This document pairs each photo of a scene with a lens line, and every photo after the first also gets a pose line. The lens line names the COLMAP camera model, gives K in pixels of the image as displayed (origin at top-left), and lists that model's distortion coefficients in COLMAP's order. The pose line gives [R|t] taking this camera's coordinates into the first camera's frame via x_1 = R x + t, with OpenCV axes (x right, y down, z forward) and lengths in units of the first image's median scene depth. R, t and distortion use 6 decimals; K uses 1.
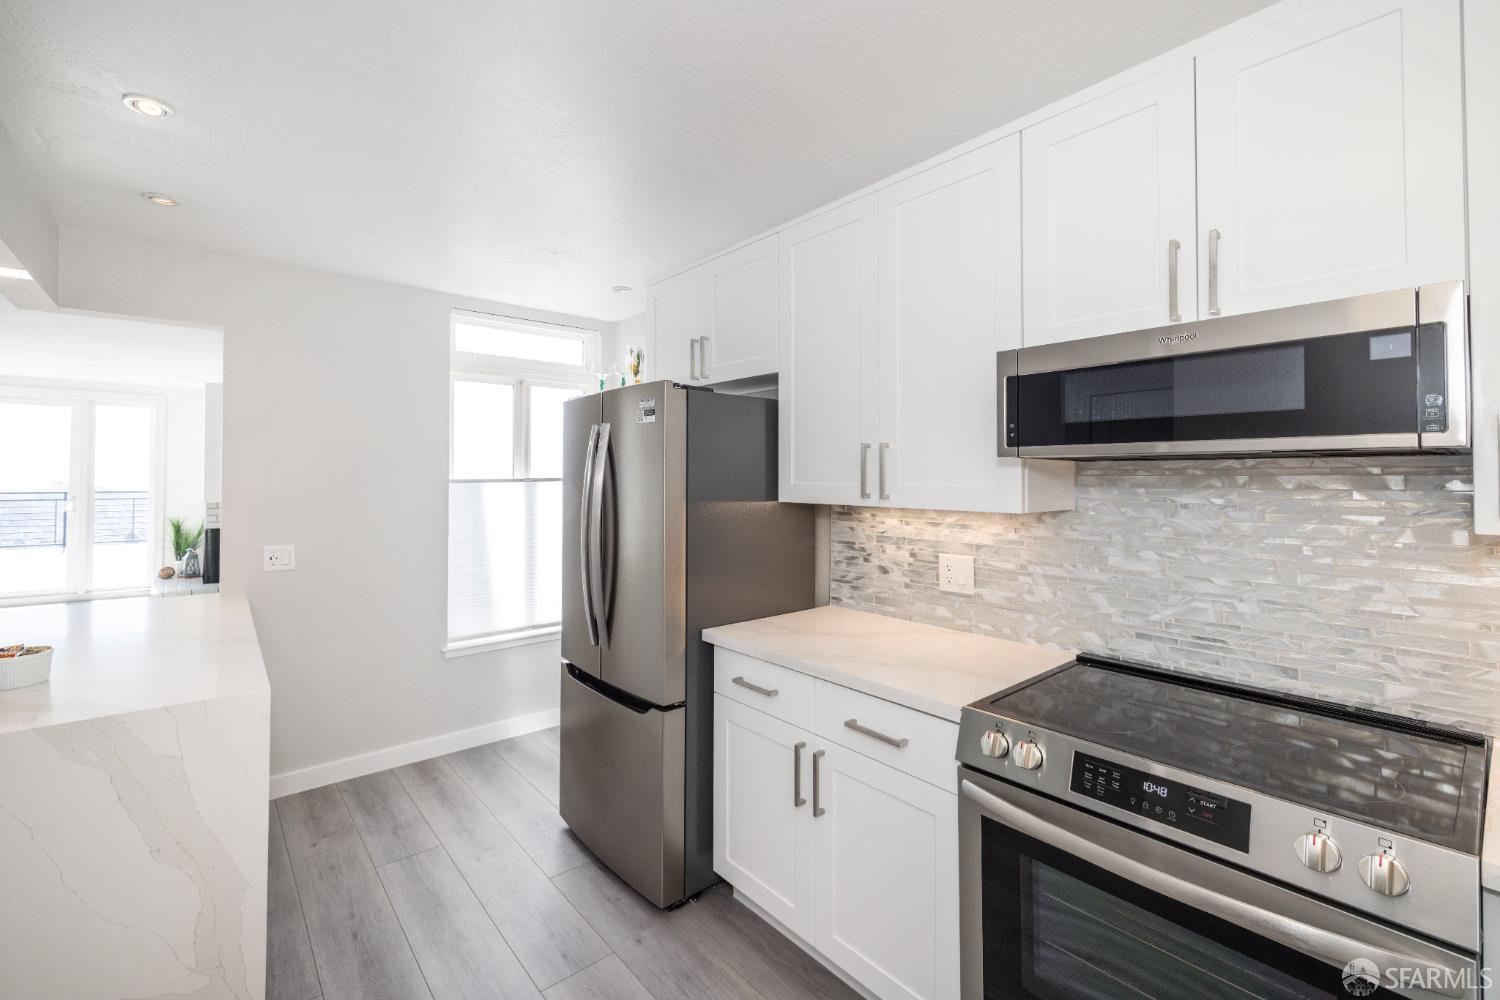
lens RADIAL K [[648.7, 0, 748.4], [0, 648.7, 475.3], [0, 0, 1]] dist [0.002610, 0.000479]
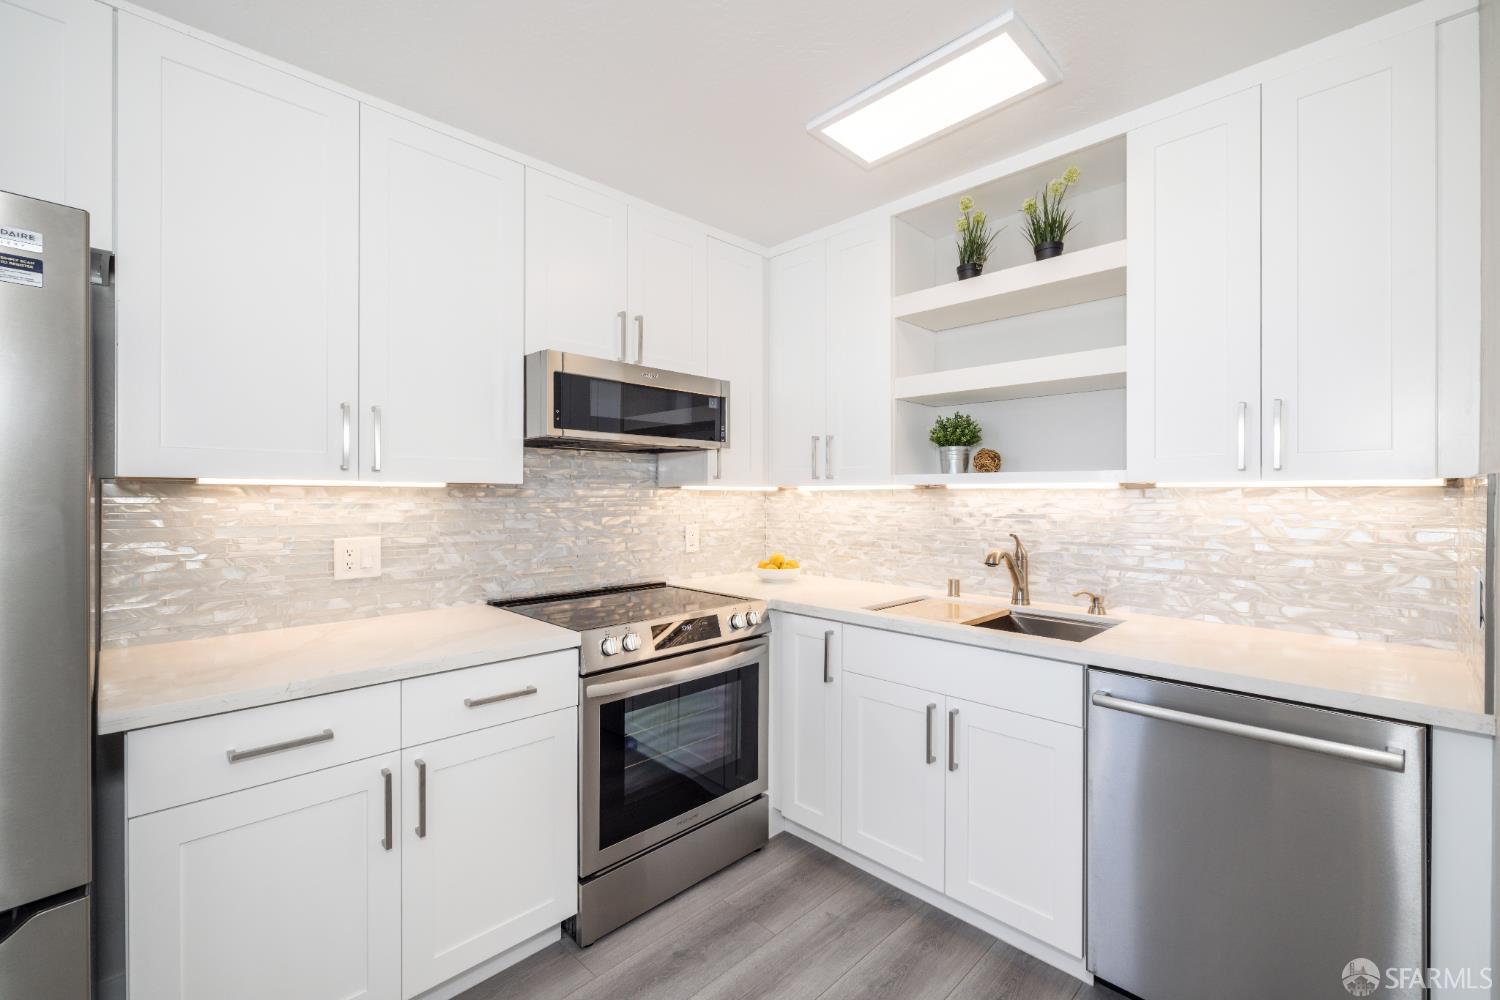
lens RADIAL K [[627.2, 0, 750.0], [0, 627.2, 500.0], [0, 0, 1]] dist [0.000187, 0.000032]
pose [[-0.084631, -0.012501, 0.996334, -0.661485], [-0.004897, 0.999914, 0.012130, 0.061655], [-0.996400, -0.003852, -0.084685, 0.569062]]
